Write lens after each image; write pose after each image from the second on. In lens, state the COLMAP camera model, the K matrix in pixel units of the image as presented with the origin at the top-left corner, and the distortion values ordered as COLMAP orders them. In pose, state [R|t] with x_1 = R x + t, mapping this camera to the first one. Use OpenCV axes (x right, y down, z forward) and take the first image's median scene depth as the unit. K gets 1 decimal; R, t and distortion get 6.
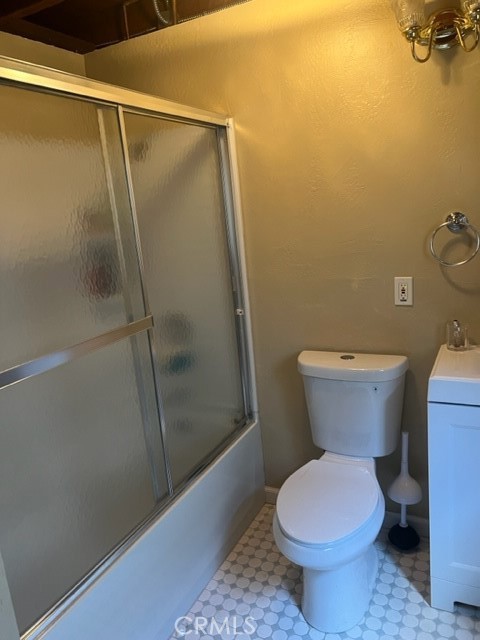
lens RADIAL K [[486.3, 0, 241.2], [0, 486.3, 320.8], [0, 0, 1]] dist [0.024622, -0.025366]
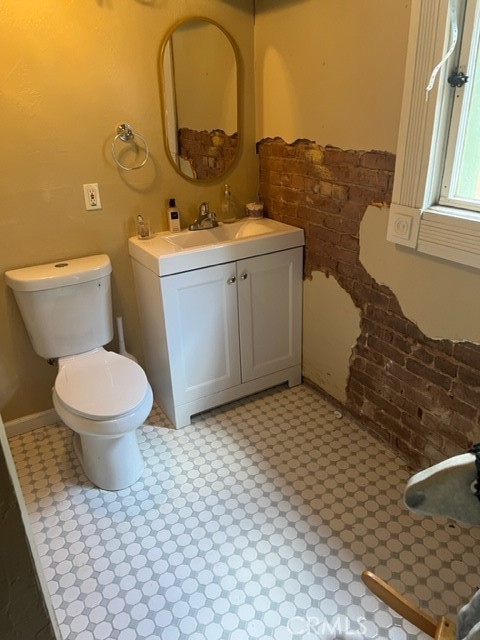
lens RADIAL K [[486.3, 0, 242.2], [0, 486.3, 320.3], [0, 0, 1]] dist [0.024622, -0.025366]
pose [[0.543041, -0.287534, 0.788943, -0.473397], [0.175026, 0.957669, 0.228554, 0.016724], [-0.821262, 0.013971, 0.570379, 0.073765]]
